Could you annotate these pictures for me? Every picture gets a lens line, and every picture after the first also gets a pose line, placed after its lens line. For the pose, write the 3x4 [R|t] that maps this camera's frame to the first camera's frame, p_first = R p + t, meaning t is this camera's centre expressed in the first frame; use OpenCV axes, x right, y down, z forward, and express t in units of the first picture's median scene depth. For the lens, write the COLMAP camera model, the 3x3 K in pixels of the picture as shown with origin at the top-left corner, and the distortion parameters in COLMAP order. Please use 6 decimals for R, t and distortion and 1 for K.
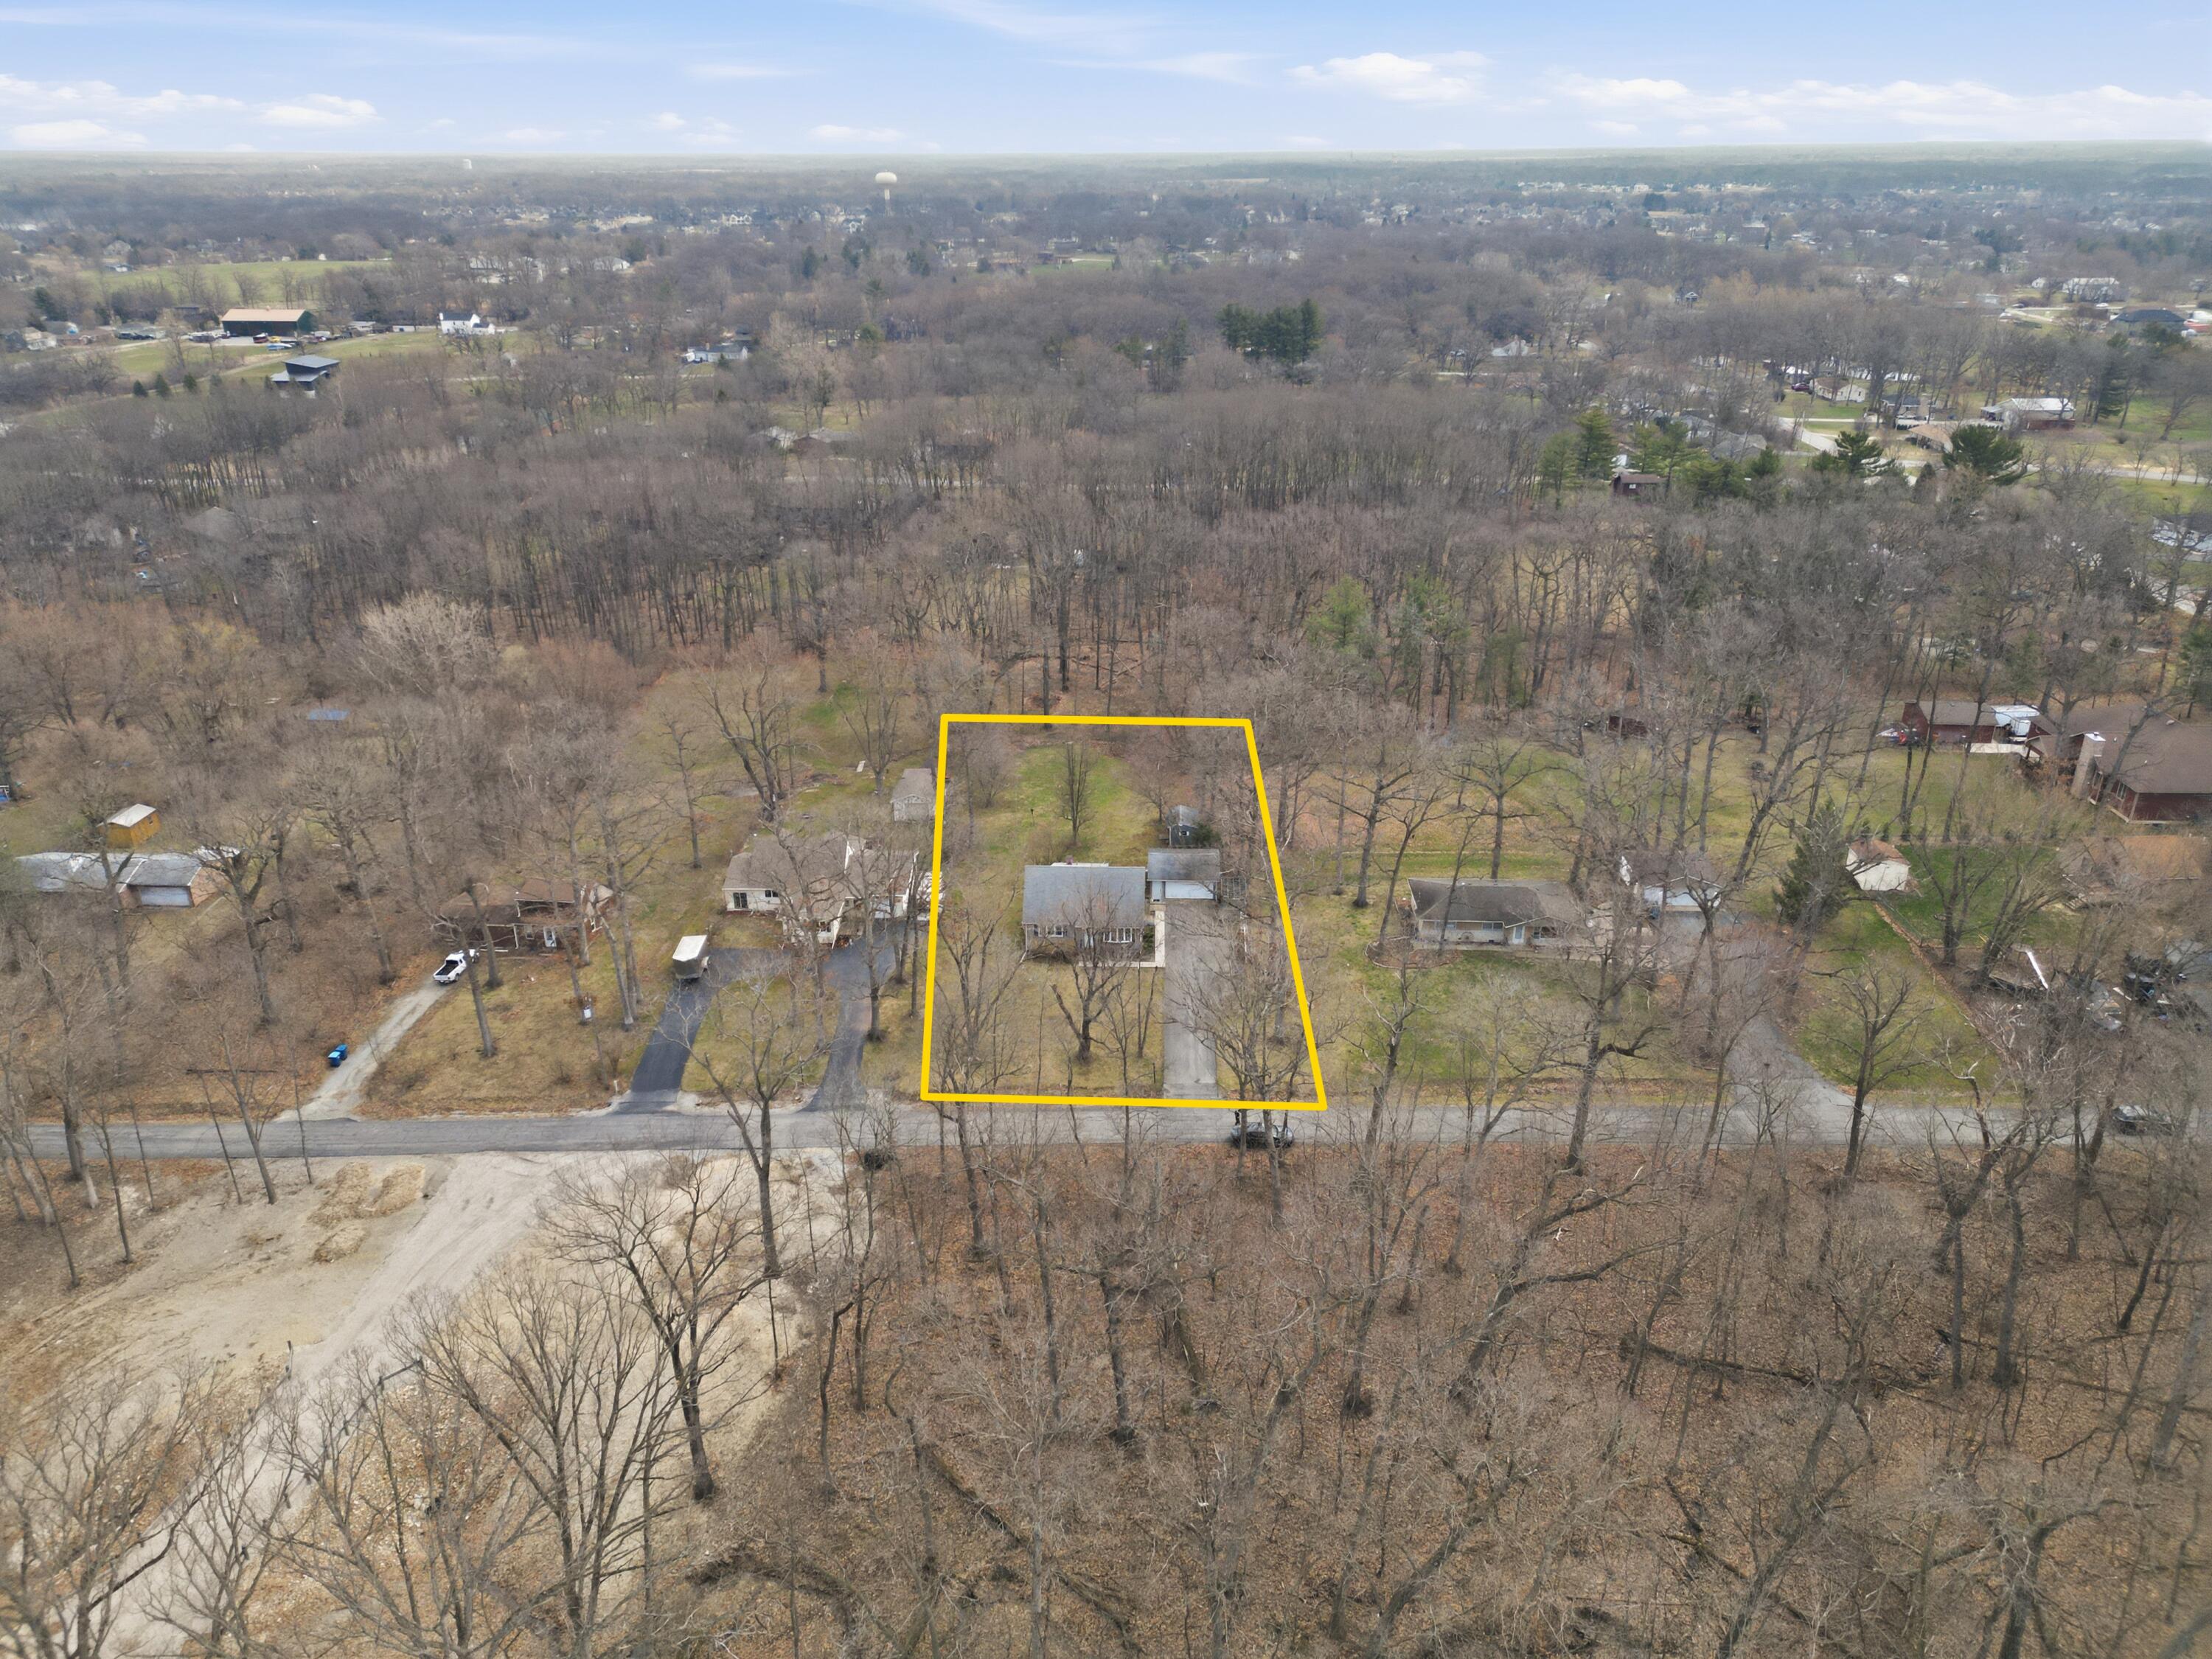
lens RADIAL K [[1522.2, 0, 1096.5], [0, 1522.2, 823.6], [0, 0, 1]] dist [0.062347, -0.051807]
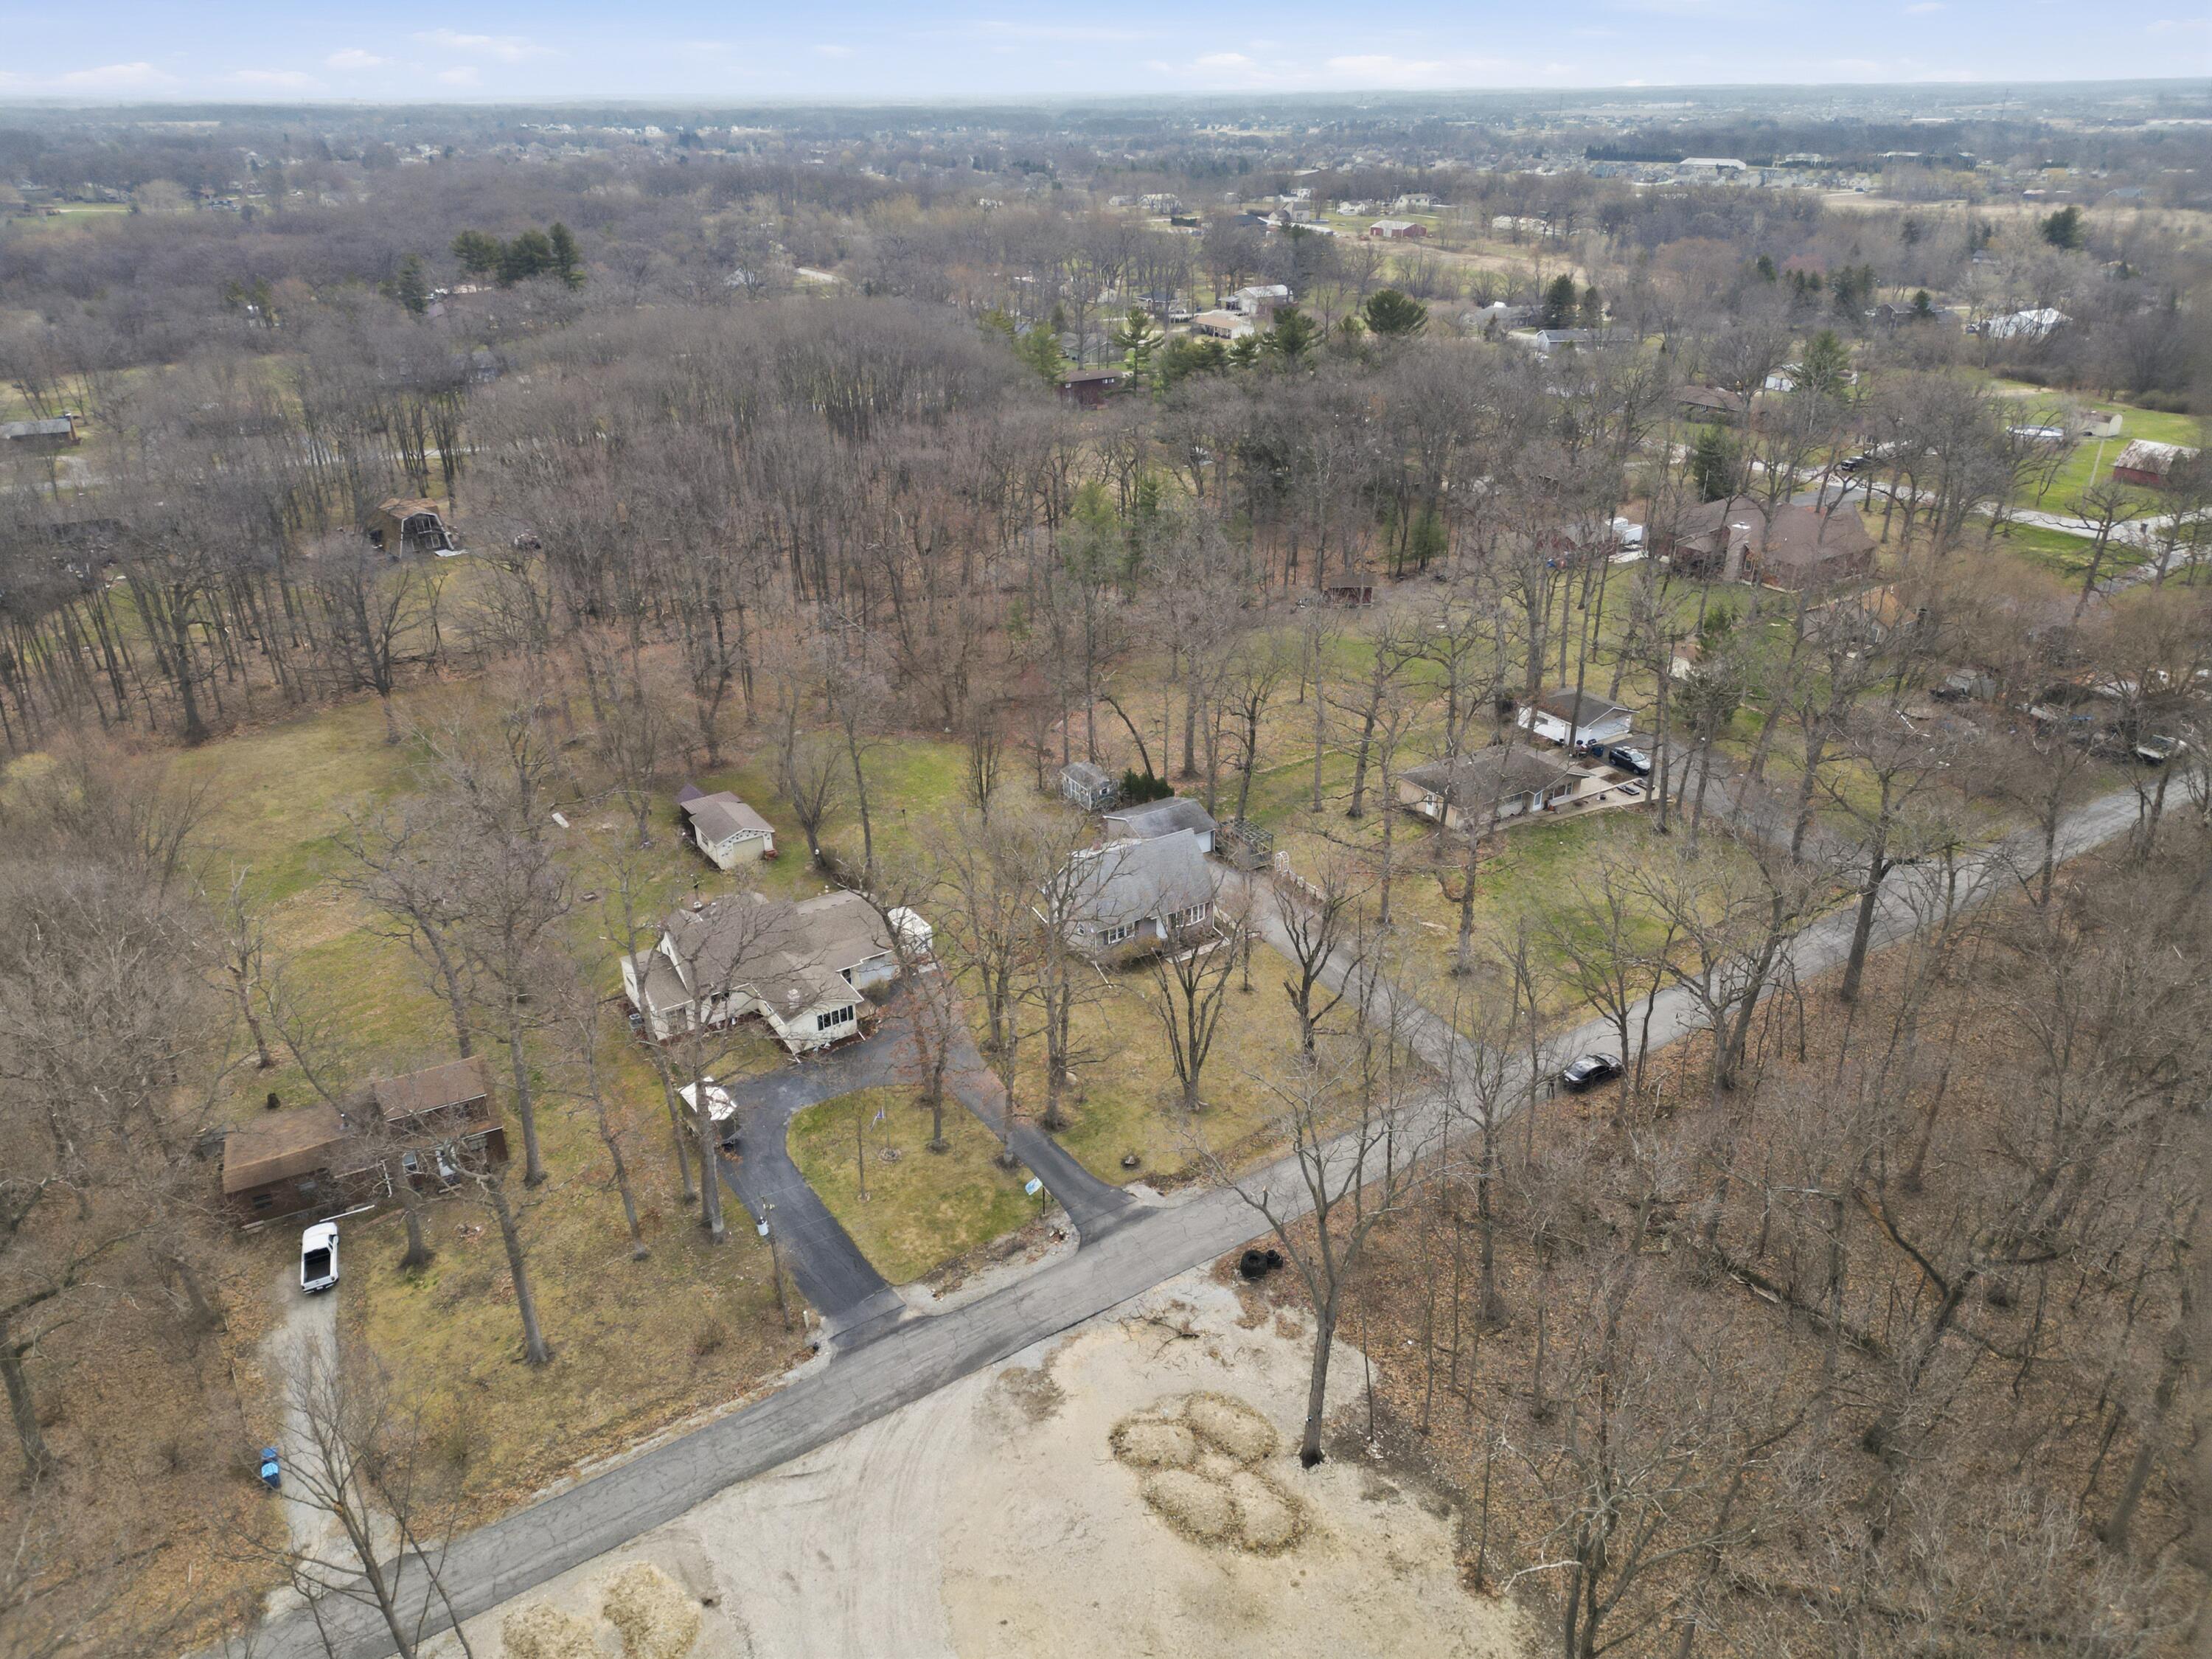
lens RADIAL K [[1522.2, 0, 1096.5], [0, 1522.2, 823.6], [0, 0, 1]] dist [0.062347, -0.051807]
pose [[0.831335, -0.240619, 0.500984, -0.132039], [0.226298, 0.969864, 0.090300, -0.018942], [-0.507614, 0.038302, 0.860733, 0.094251]]
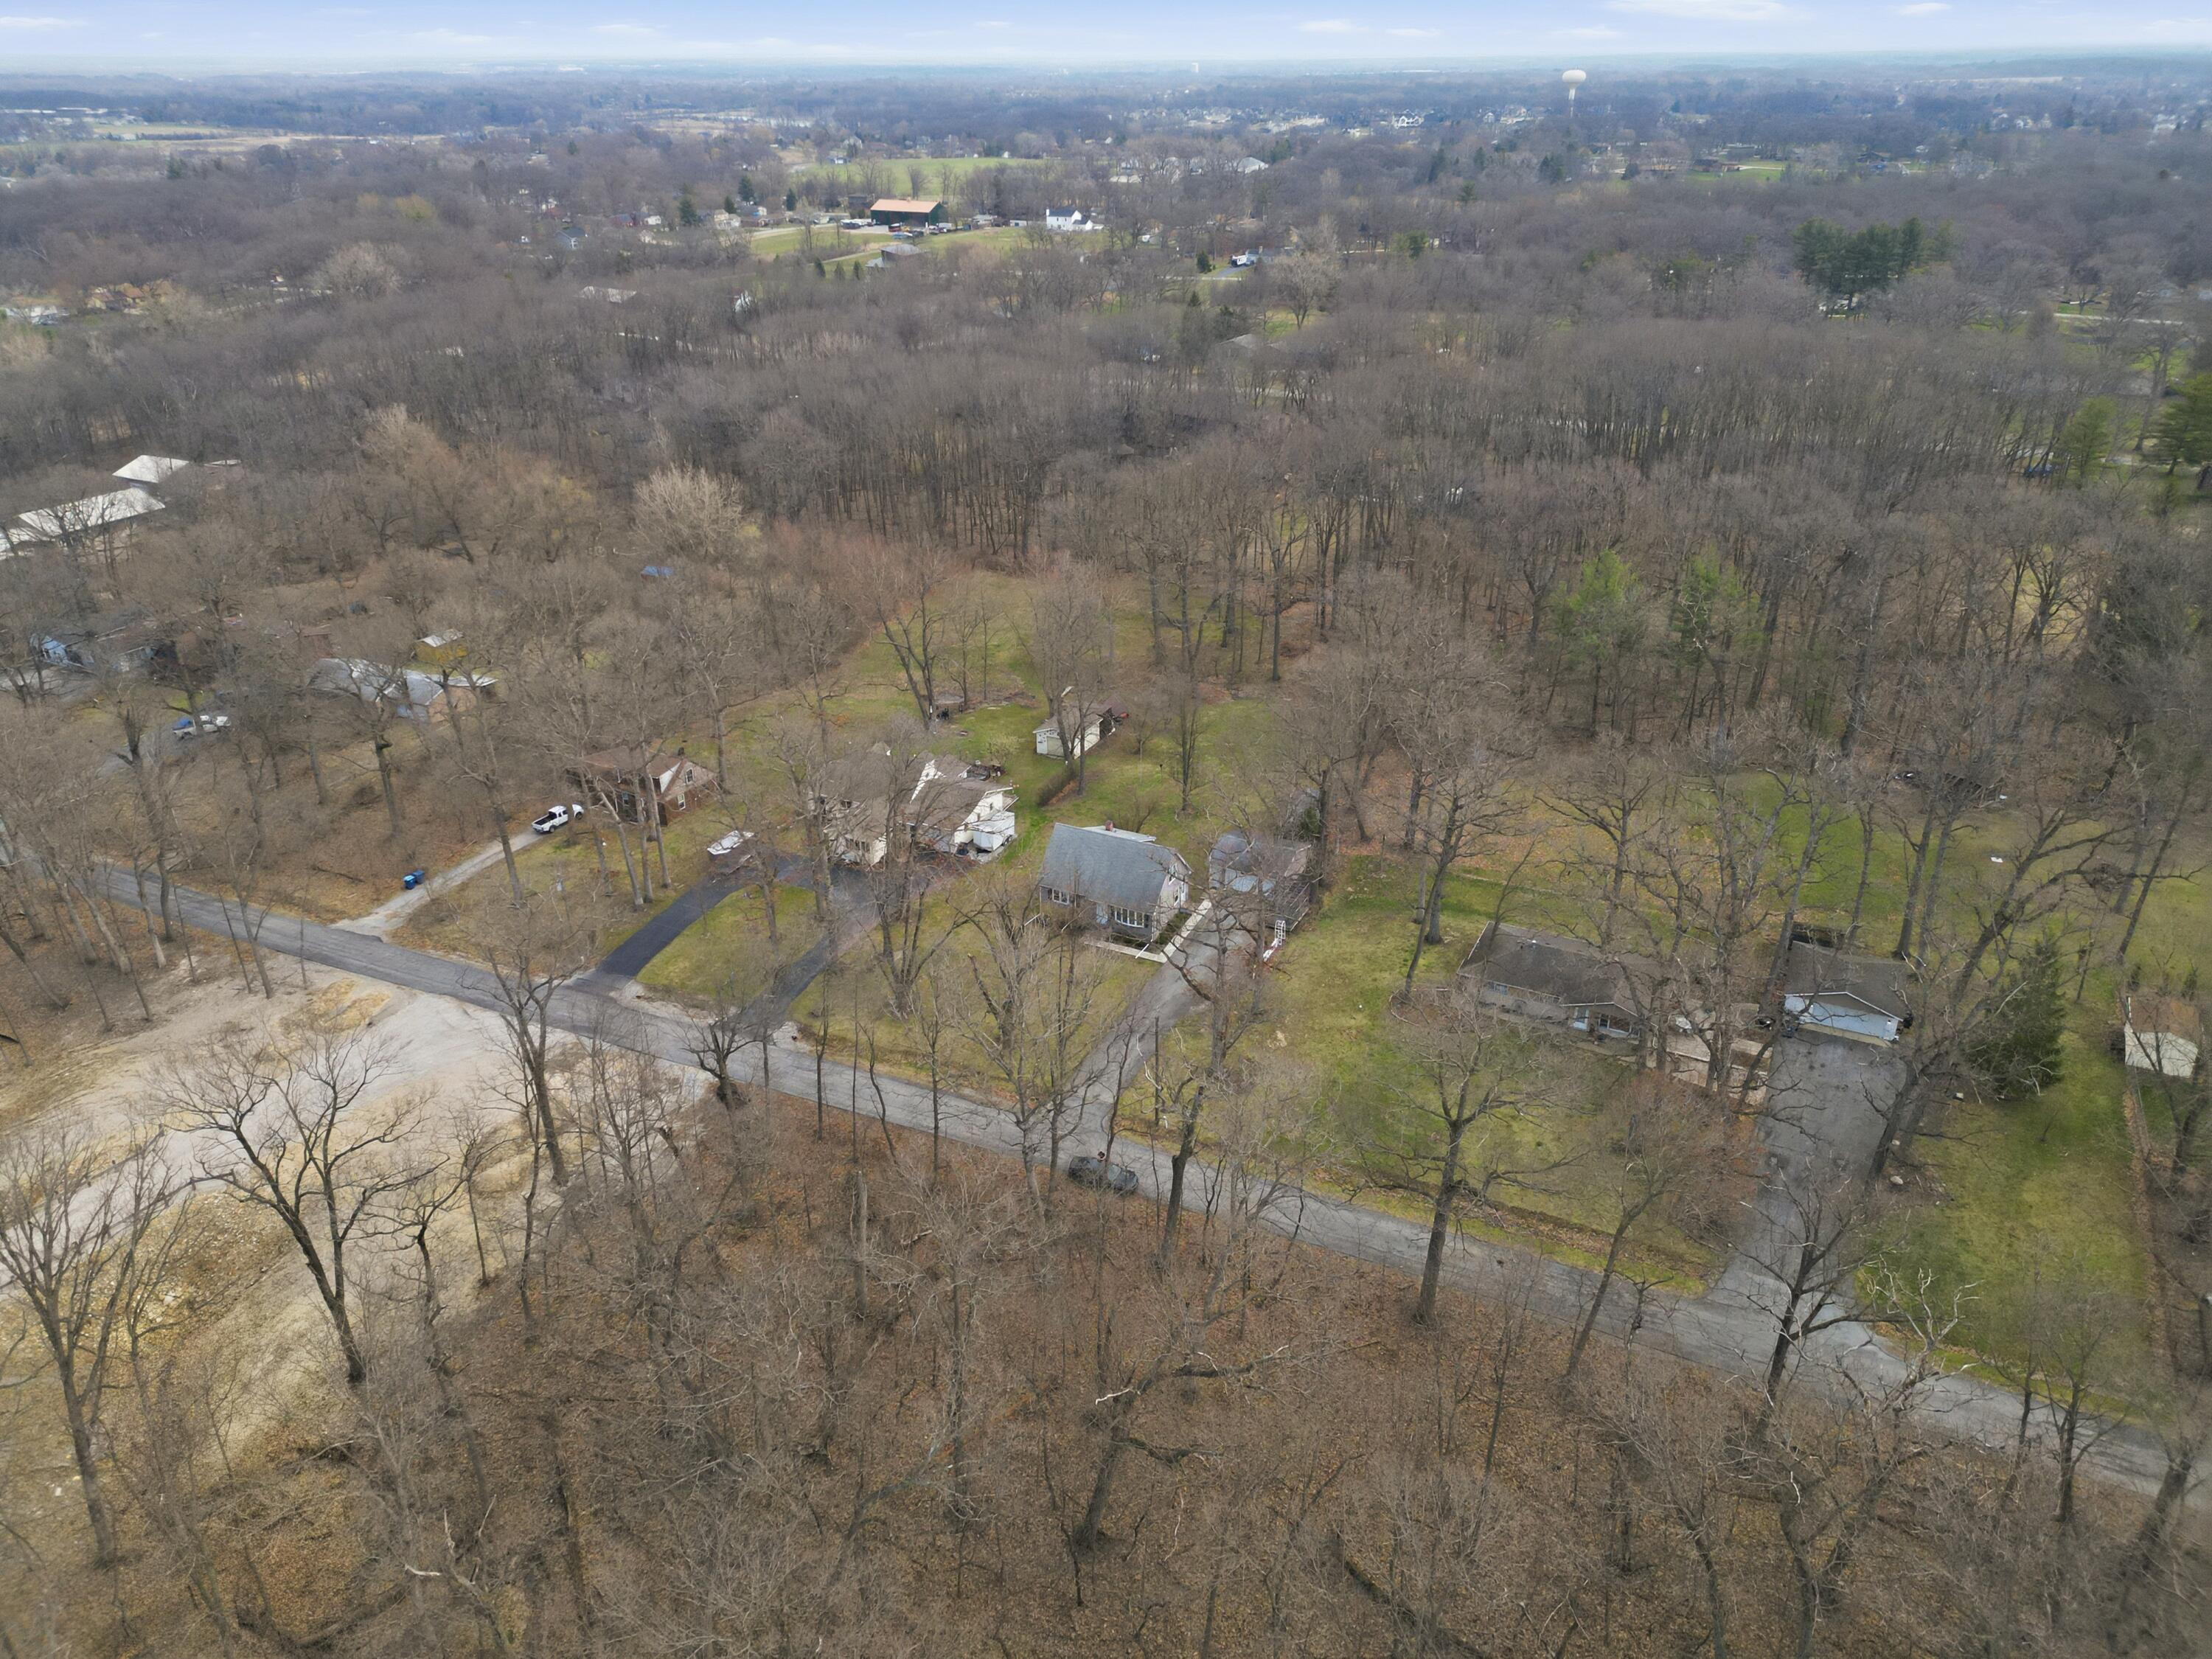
lens RADIAL K [[1522.2, 0, 1096.5], [0, 1522.2, 823.6], [0, 0, 1]] dist [0.062347, -0.051807]
pose [[0.914553, 0.180761, -0.361826, 0.095120], [-0.161491, 0.983370, 0.083089, -0.016075], [0.370828, -0.017558, 0.928536, 0.047779]]
